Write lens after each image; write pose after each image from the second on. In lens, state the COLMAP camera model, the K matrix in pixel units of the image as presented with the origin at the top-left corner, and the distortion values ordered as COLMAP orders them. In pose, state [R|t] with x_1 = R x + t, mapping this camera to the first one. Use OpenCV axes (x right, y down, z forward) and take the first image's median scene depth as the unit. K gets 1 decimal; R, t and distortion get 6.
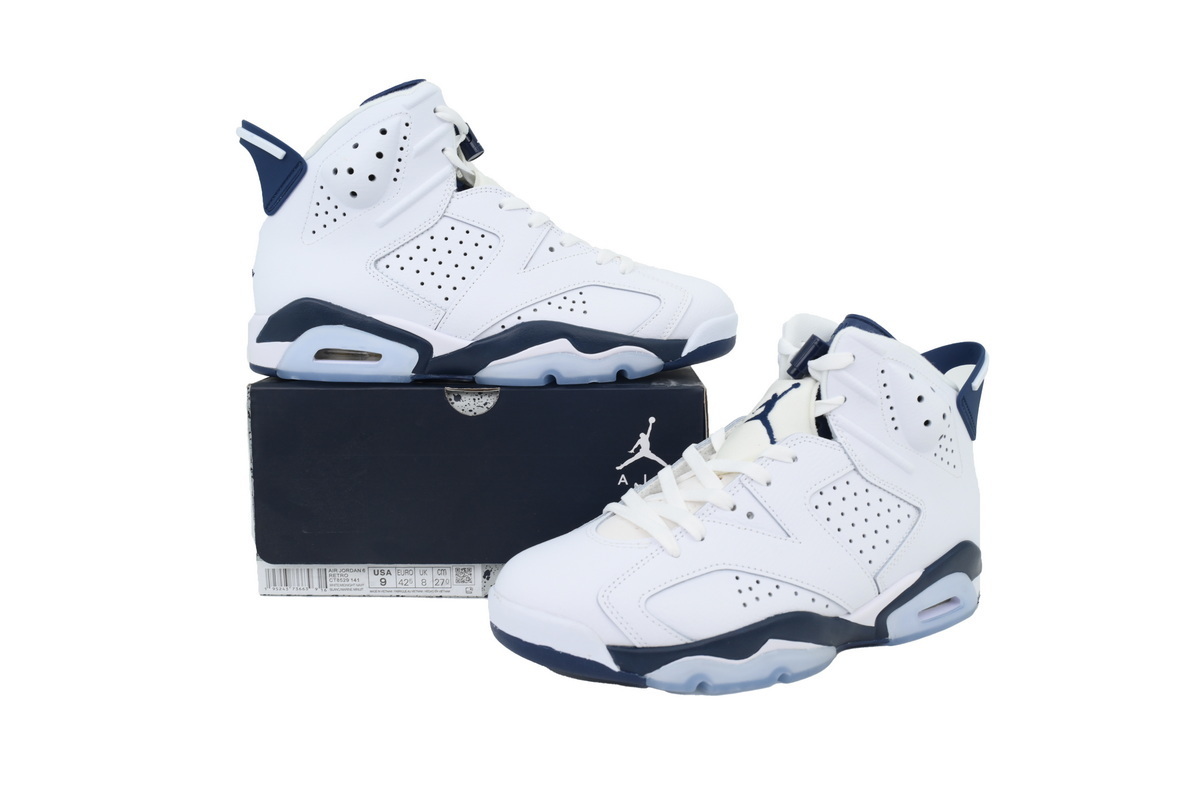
lens RADIAL K [[923.6, 0, 600.0], [0, 923.6, 400.0], [0, 0, 1]] dist [0.009178, 0.001369]
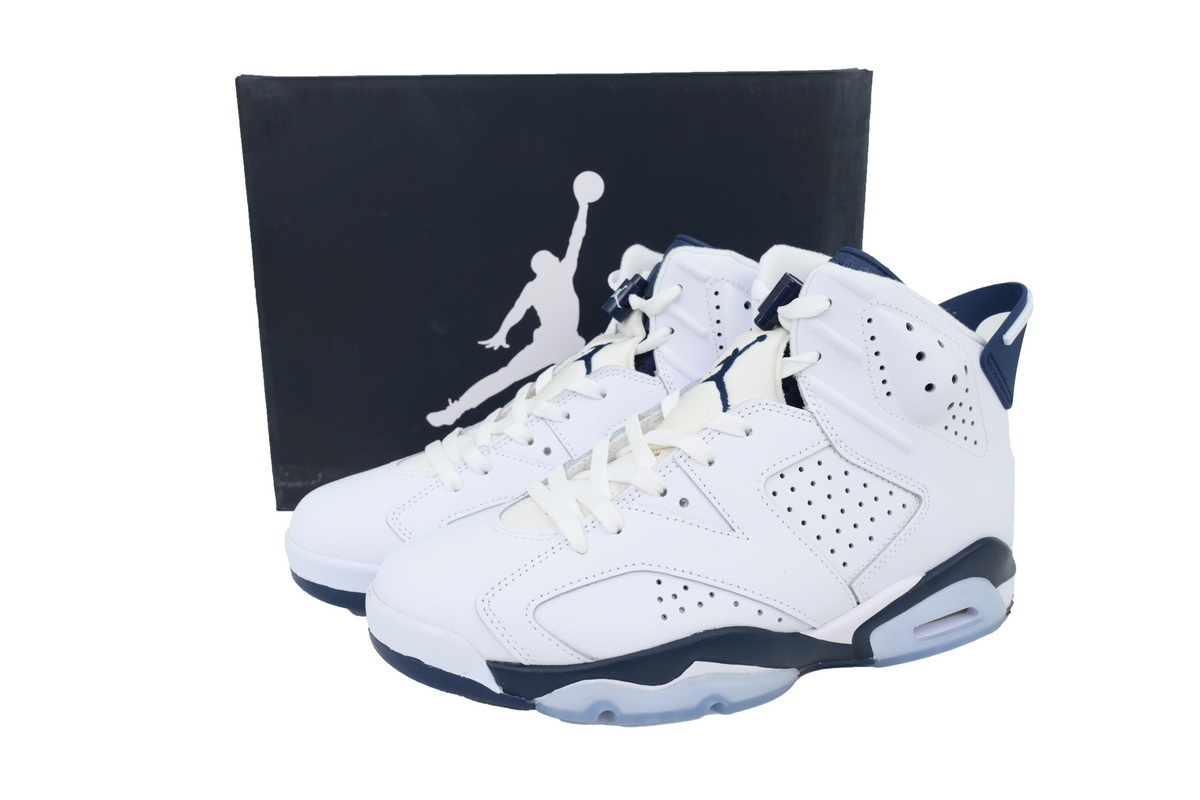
lens RADIAL K [[923.6, 0, 600.0], [0, 923.6, 400.0], [0, 0, 1]] dist [0.009178, 0.001369]
pose [[0.990887, 0.012387, -0.134123, 0.186724], [-0.004684, 0.998329, 0.057596, -0.007997], [0.134612, -0.056443, 0.989290, 0.200947]]
